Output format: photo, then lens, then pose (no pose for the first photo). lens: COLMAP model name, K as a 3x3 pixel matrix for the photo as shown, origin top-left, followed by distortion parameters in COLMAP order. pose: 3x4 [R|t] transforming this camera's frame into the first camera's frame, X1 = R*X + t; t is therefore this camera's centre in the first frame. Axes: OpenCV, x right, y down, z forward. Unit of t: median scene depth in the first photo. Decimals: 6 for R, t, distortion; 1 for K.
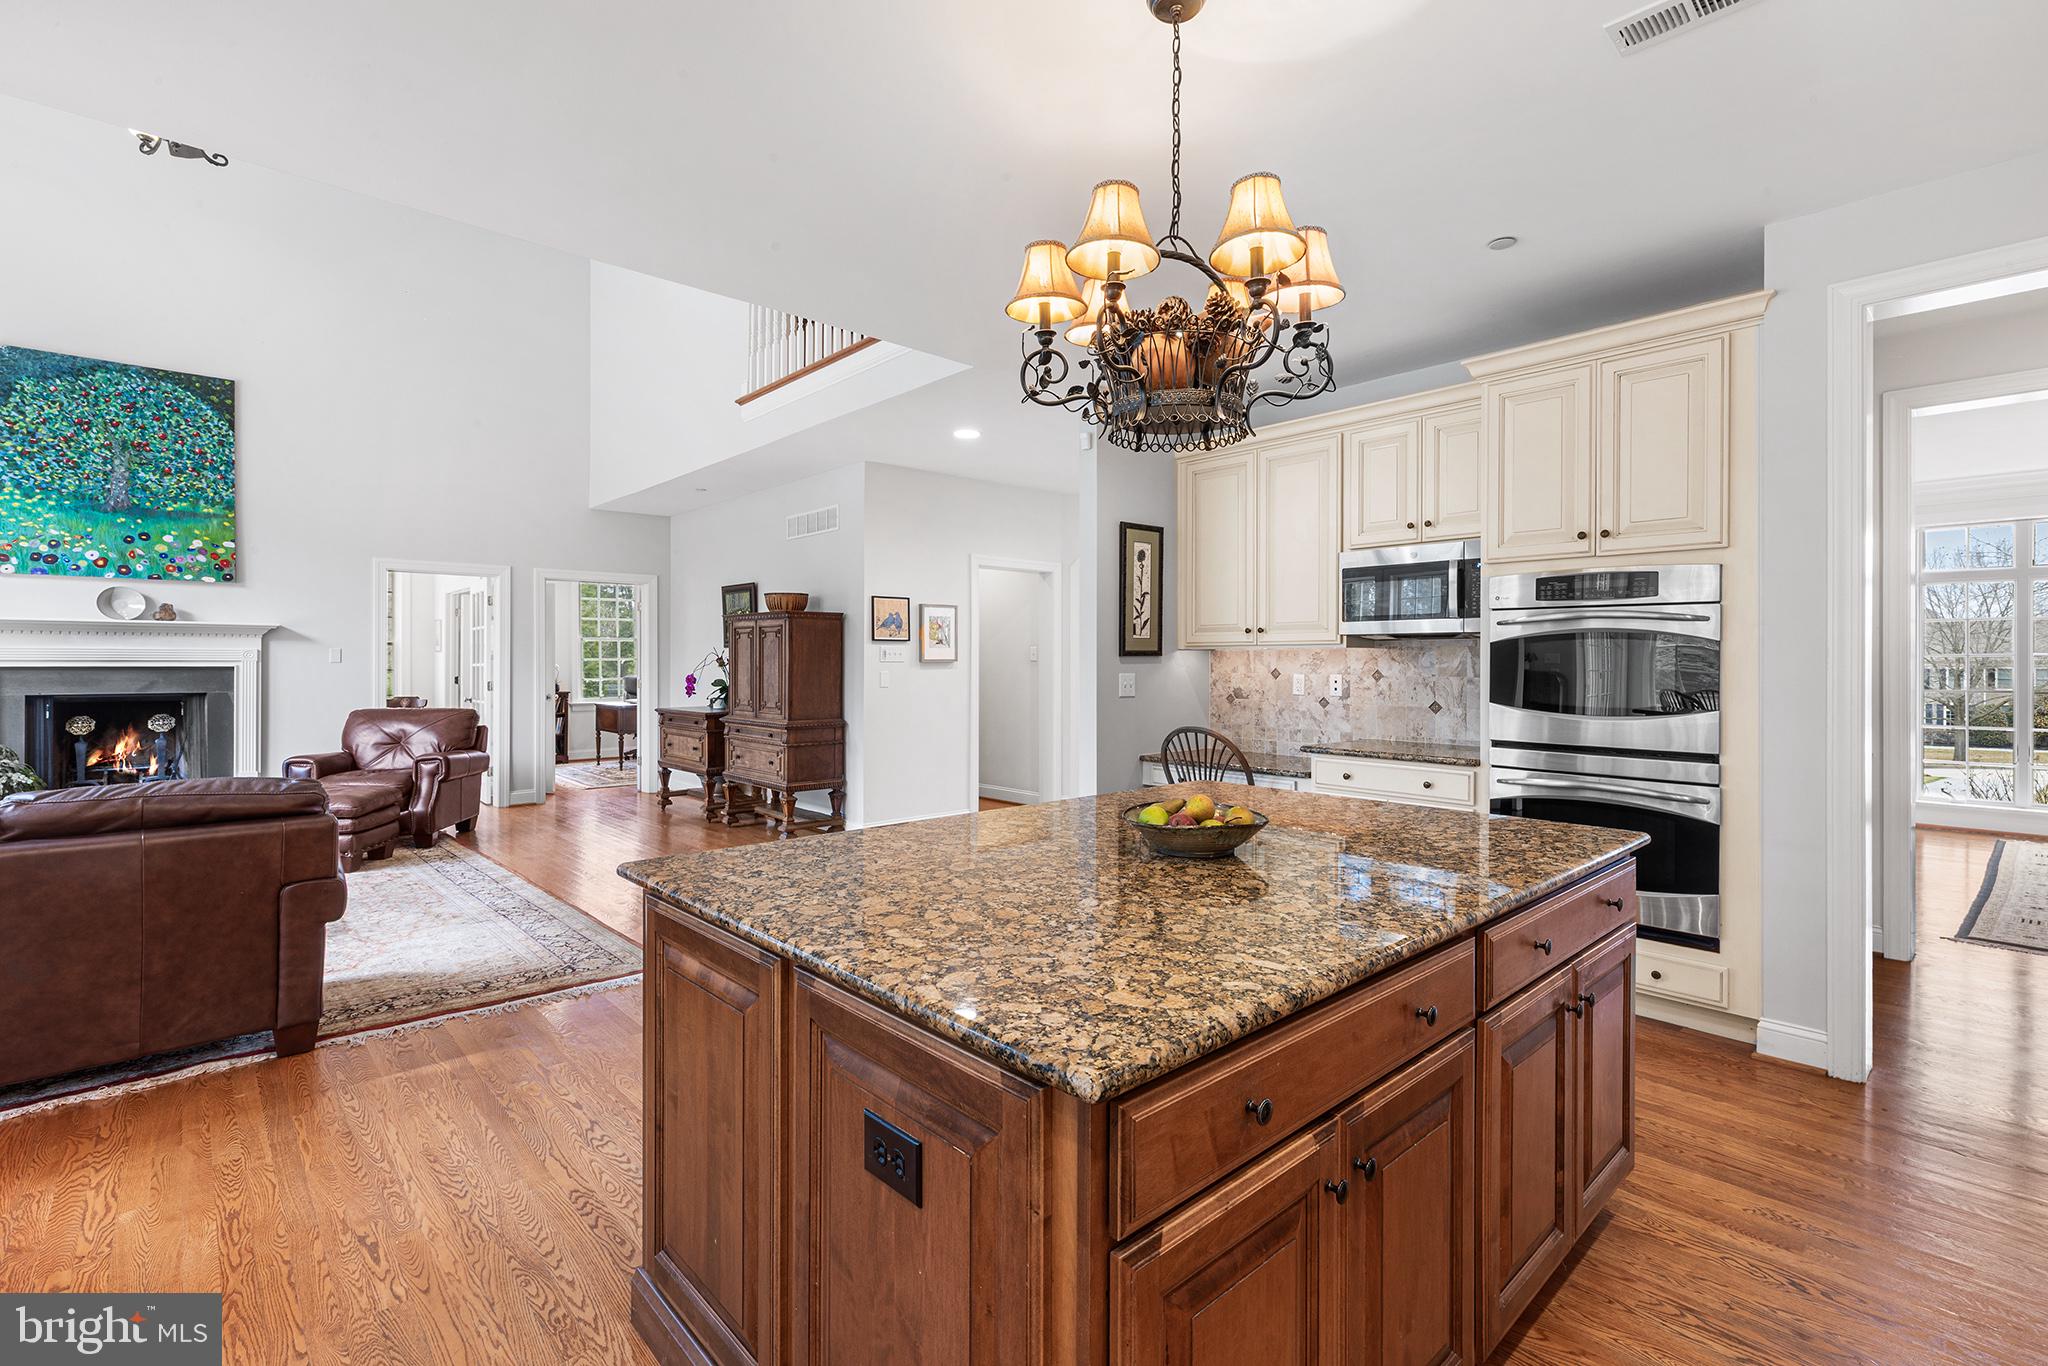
lens RADIAL K [[922.2, 0, 1031.4], [0, 922.2, 665.5], [0, 0, 1]] dist [0.003240, -0.002013]
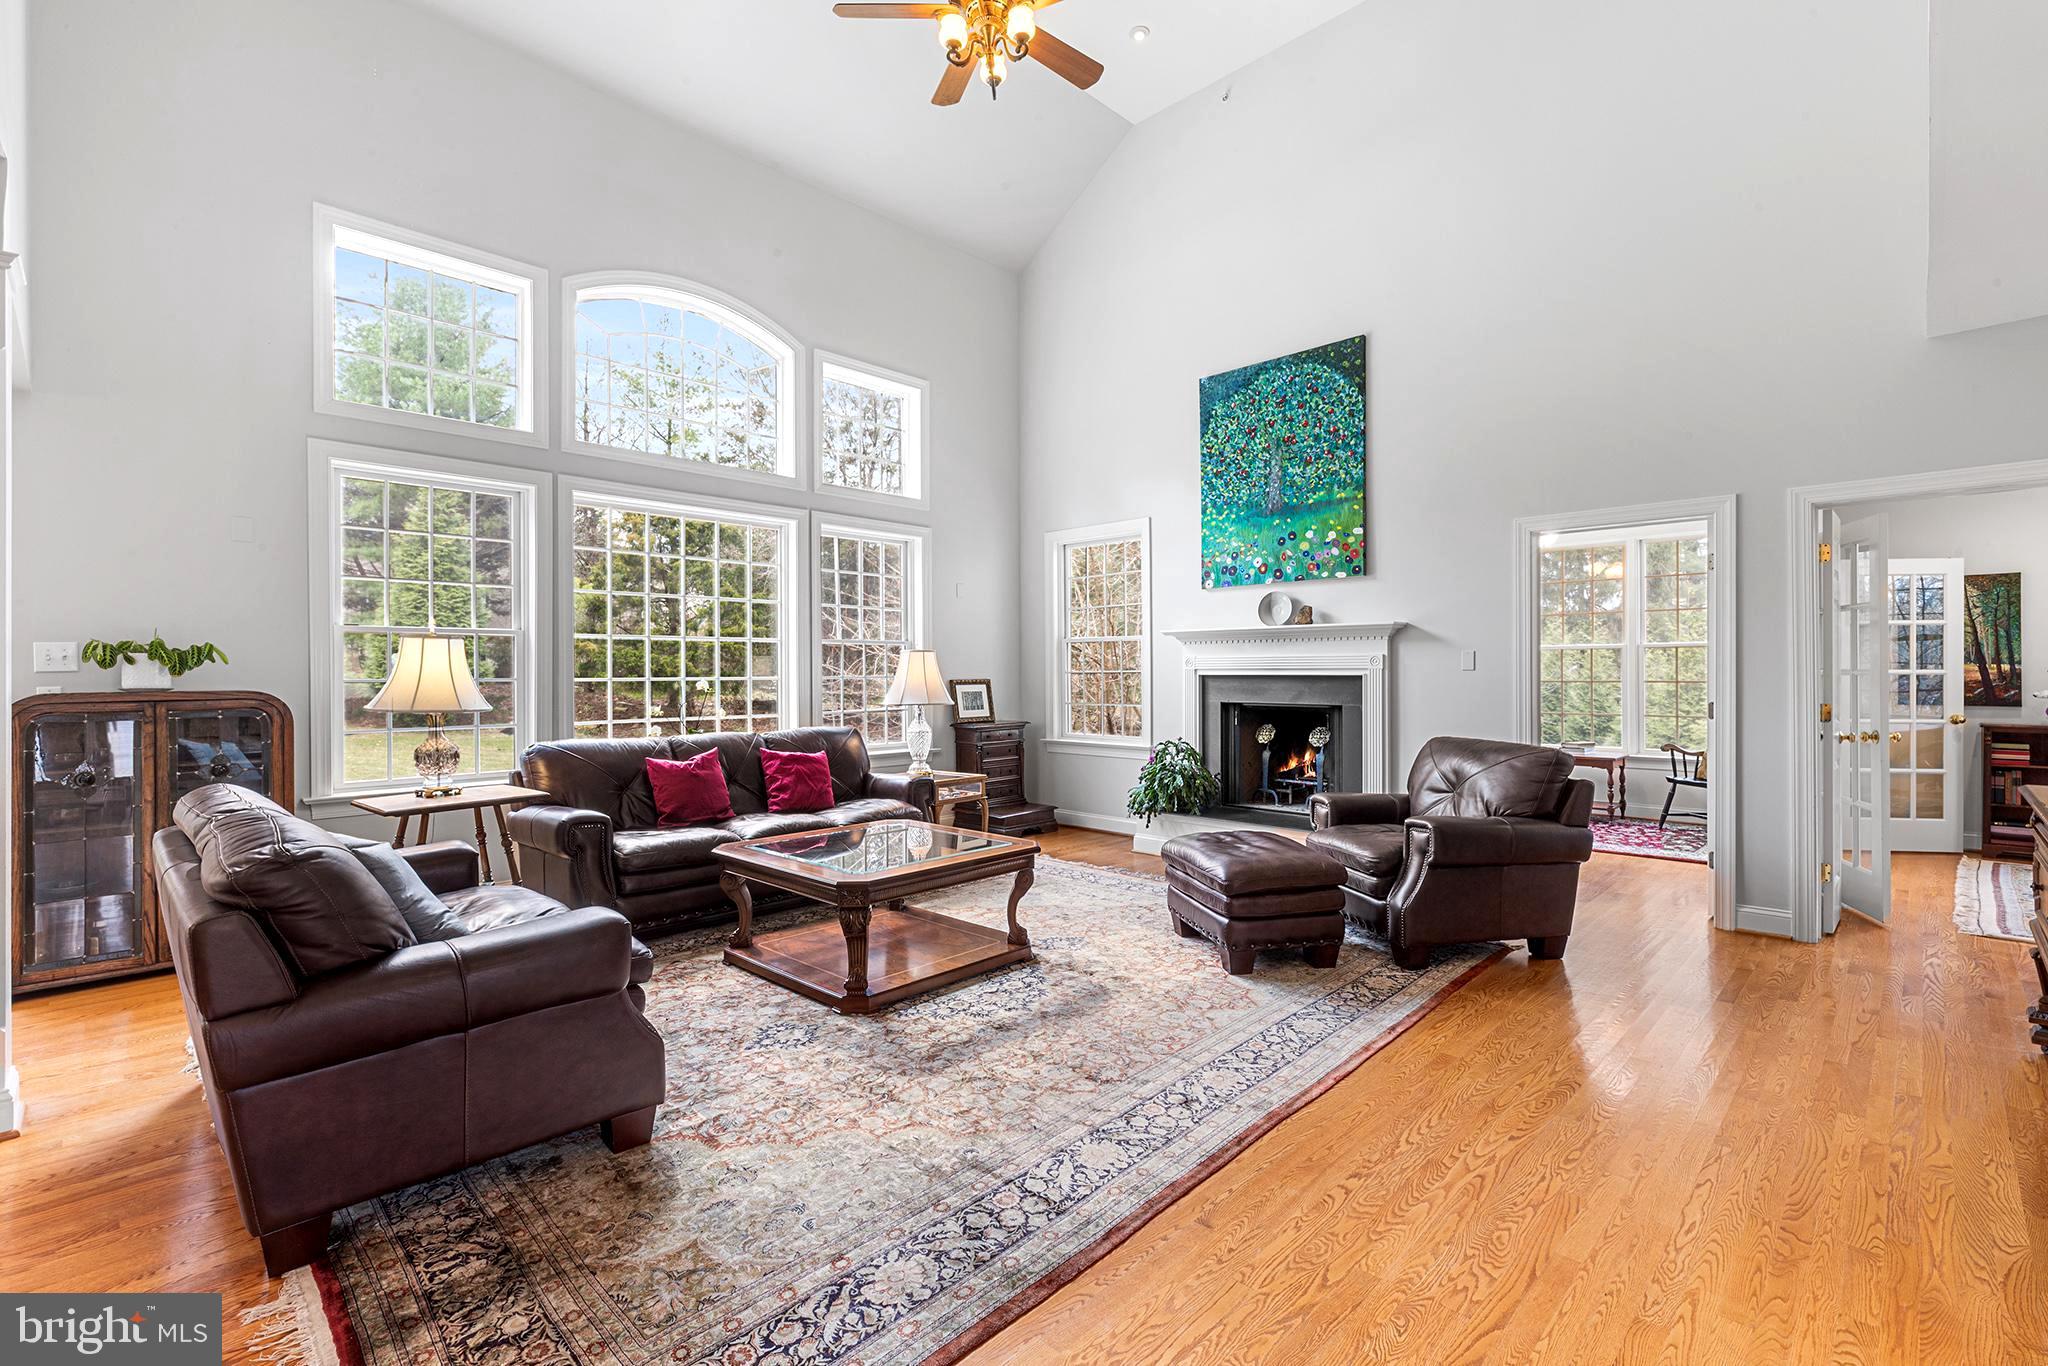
lens RADIAL K [[922.2, 0, 1028.8], [0, 922.2, 666.8], [0, 0, 1]] dist [0.003240, -0.002013]
pose [[0.043277, -0.009589, -0.999017, -0.044690], [0.000653, 0.999954, -0.009570, 0.001237], [0.999063, -0.000238, 0.043281, 0.714004]]
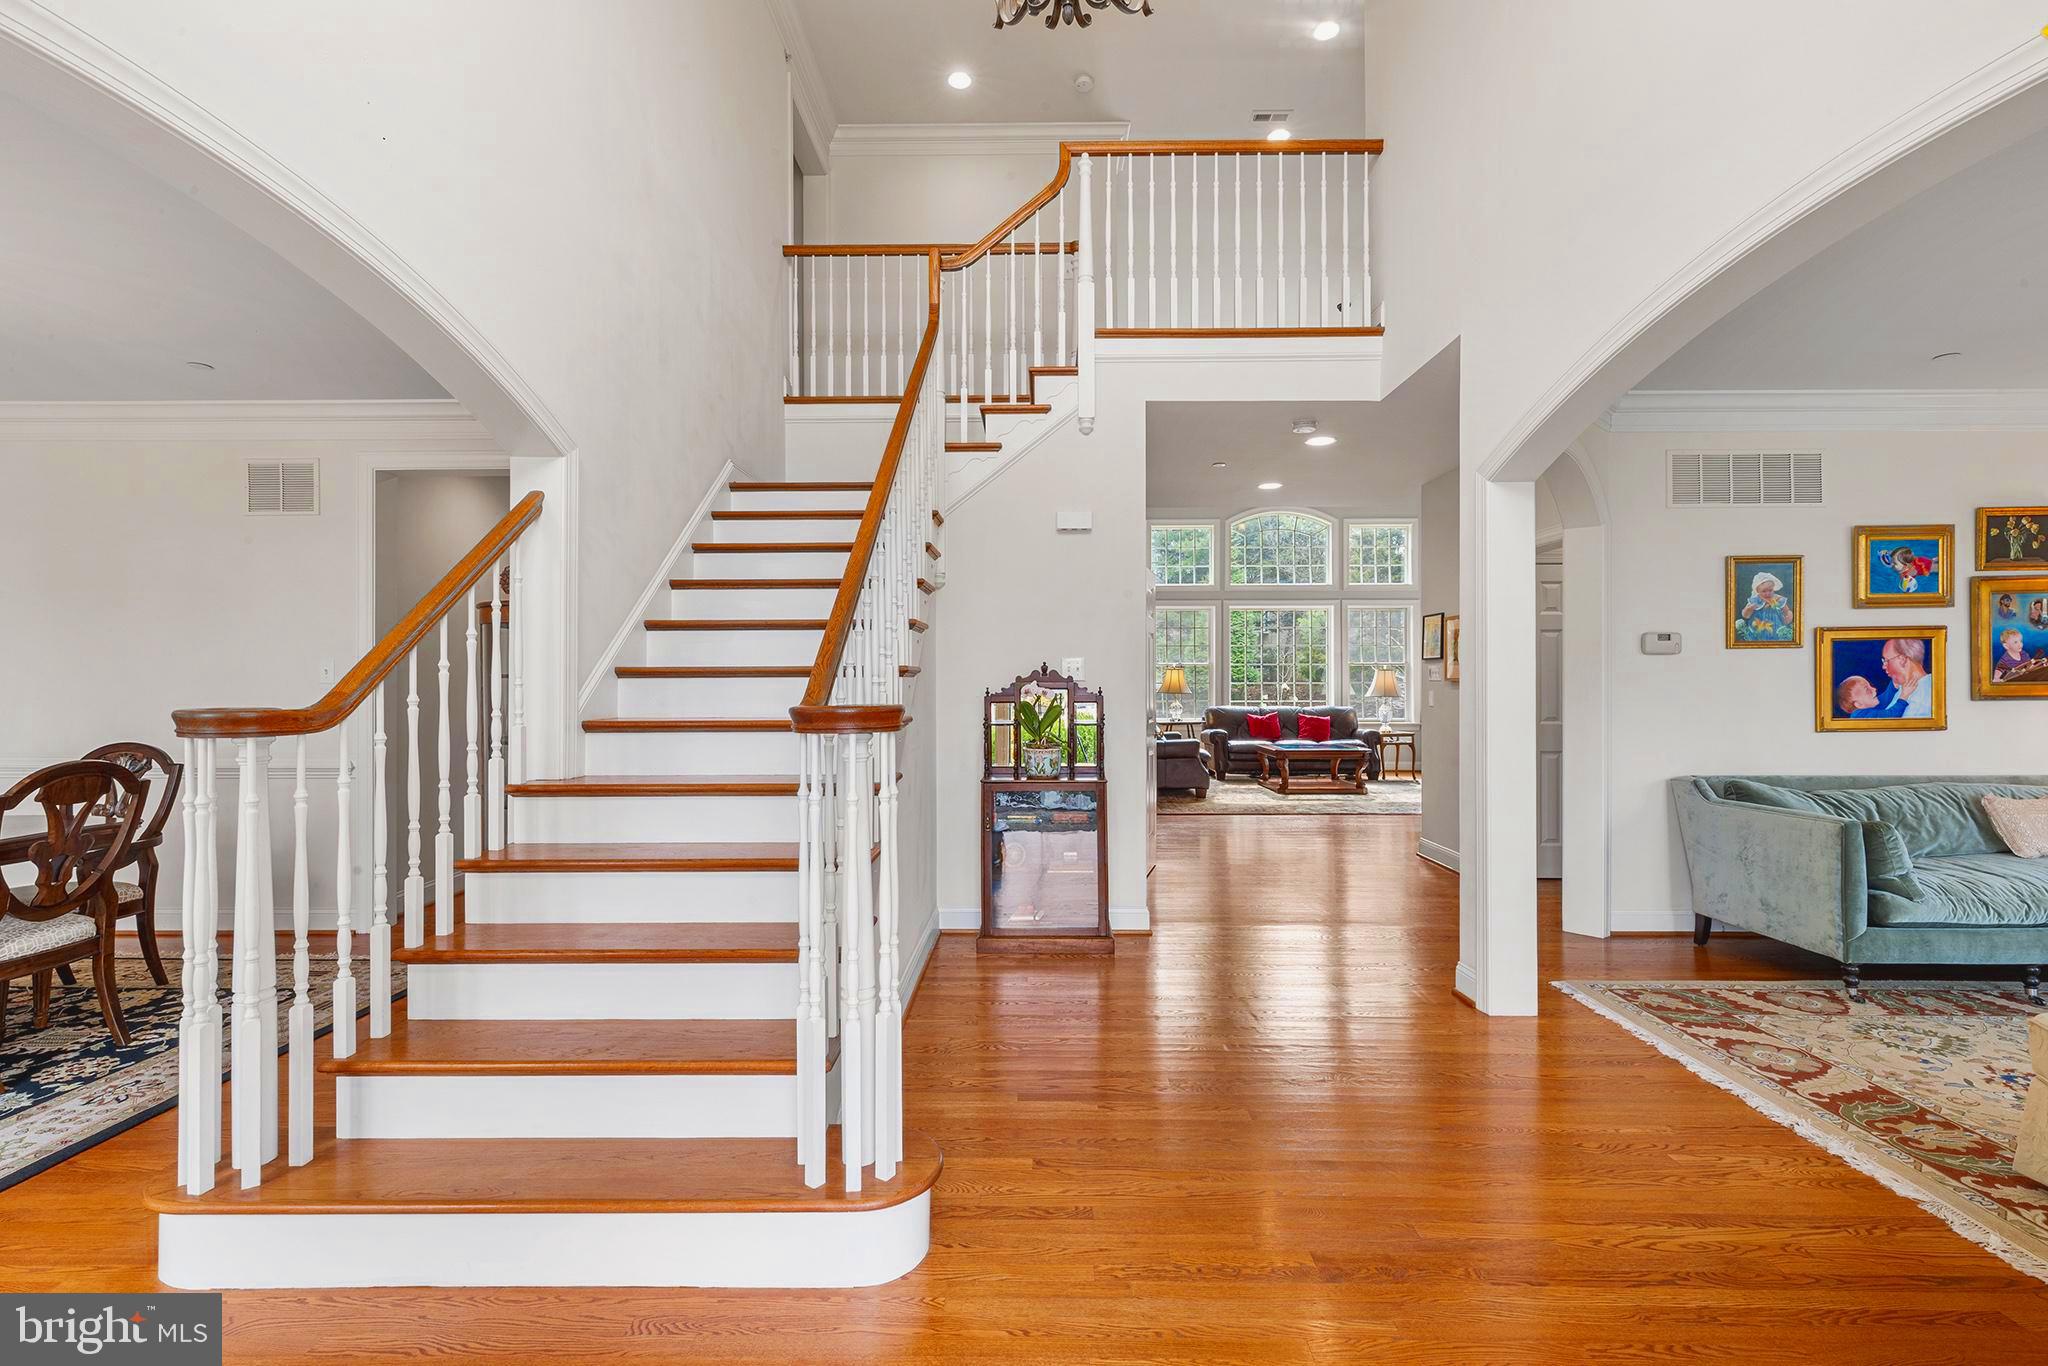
lens RADIAL K [[922.2, 0, 1029.4], [0, 922.2, 679.4], [0, 0, 1]] dist [0.003240, -0.002013]
pose [[-0.703245, -0.001544, -0.710946, 0.865185], [-0.003739, 0.999992, 0.001526, -0.005234], [0.710937, 0.003731, -0.703245, 1.455864]]
